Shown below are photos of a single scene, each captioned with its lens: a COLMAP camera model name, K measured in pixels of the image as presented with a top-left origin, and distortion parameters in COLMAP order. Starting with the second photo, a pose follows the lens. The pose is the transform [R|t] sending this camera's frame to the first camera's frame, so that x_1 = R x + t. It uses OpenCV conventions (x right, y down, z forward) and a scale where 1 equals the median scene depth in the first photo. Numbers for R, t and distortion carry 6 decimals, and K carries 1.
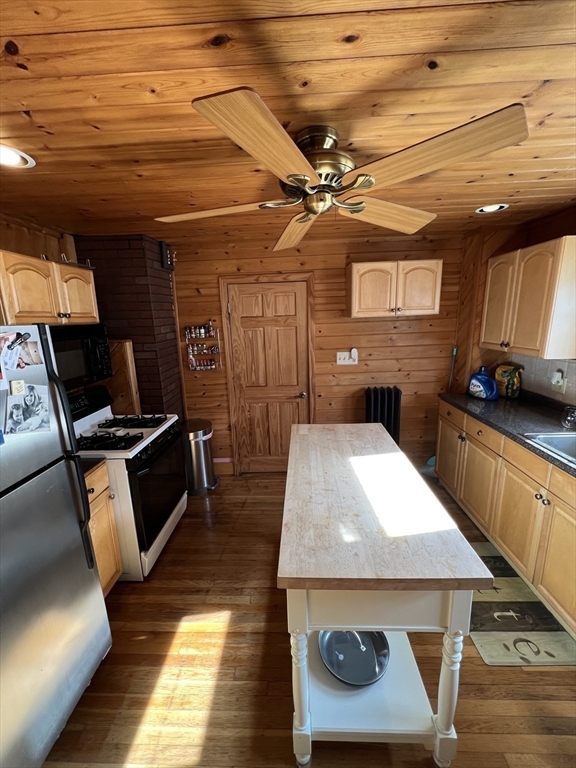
lens RADIAL K [[307.3, 0, 288.1], [0, 307.3, 381.9], [0, 0, 1]] dist [-0.000310, 0.000034]
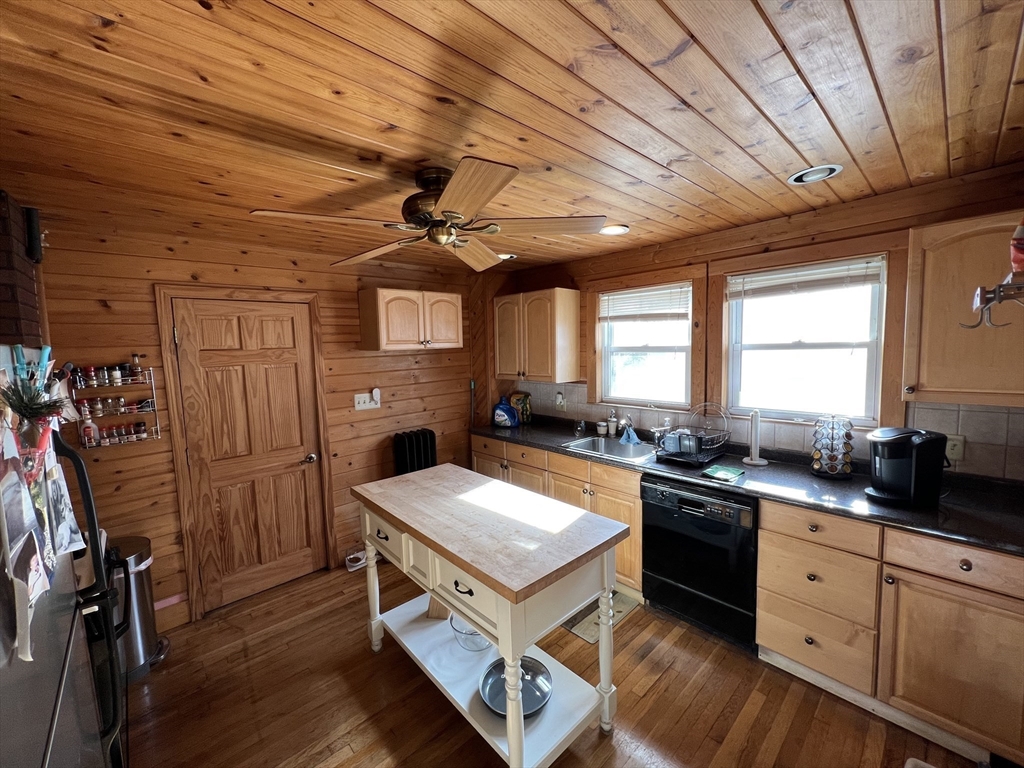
lens RADIAL K [[409.8, 0, 508.7], [0, 409.8, 382.5], [0, 0, 1]] dist [-0.000310, 0.000034]
pose [[0.715999, -0.051171, 0.696224, -0.318082], [0.151598, 0.984908, -0.083516, 0.022145], [-0.681442, 0.165343, 0.712950, -0.018966]]
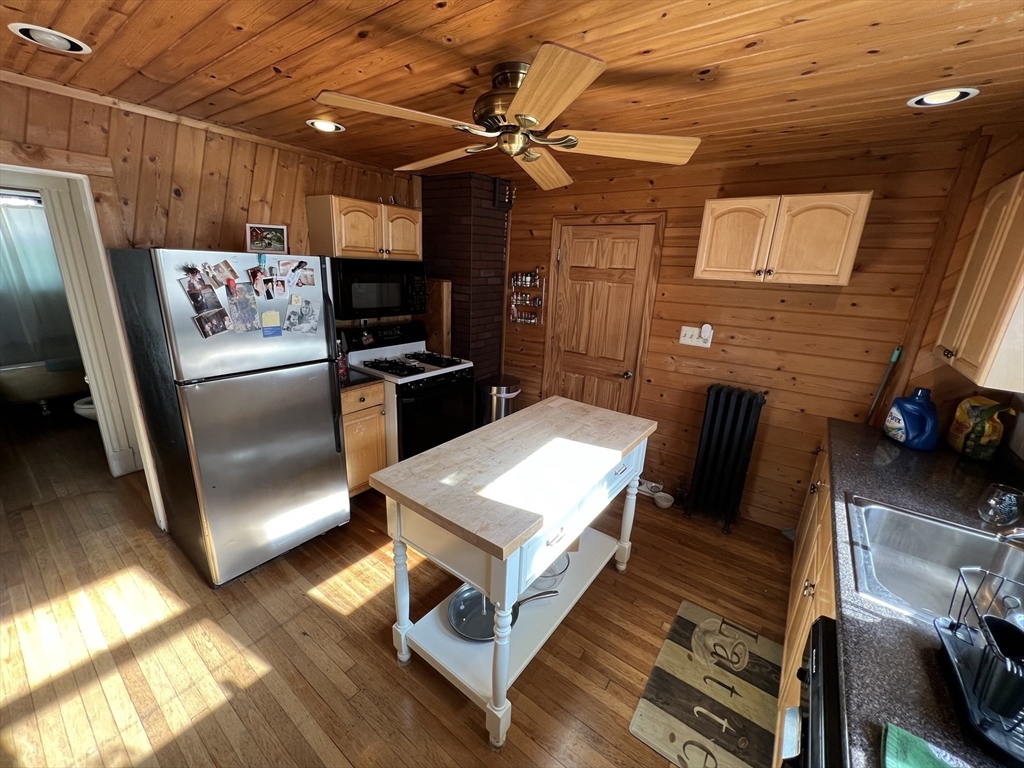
lens RADIAL K [[408.5, 0, 509.5], [0, 408.5, 382.5], [0, 0, 1]] dist [-0.000719, 0.000366]
pose [[0.819185, 0.225532, -0.527325, 0.403577], [-0.188164, 0.974232, 0.124363, -0.012052], [0.541784, -0.002653, 0.840513, -0.022930]]
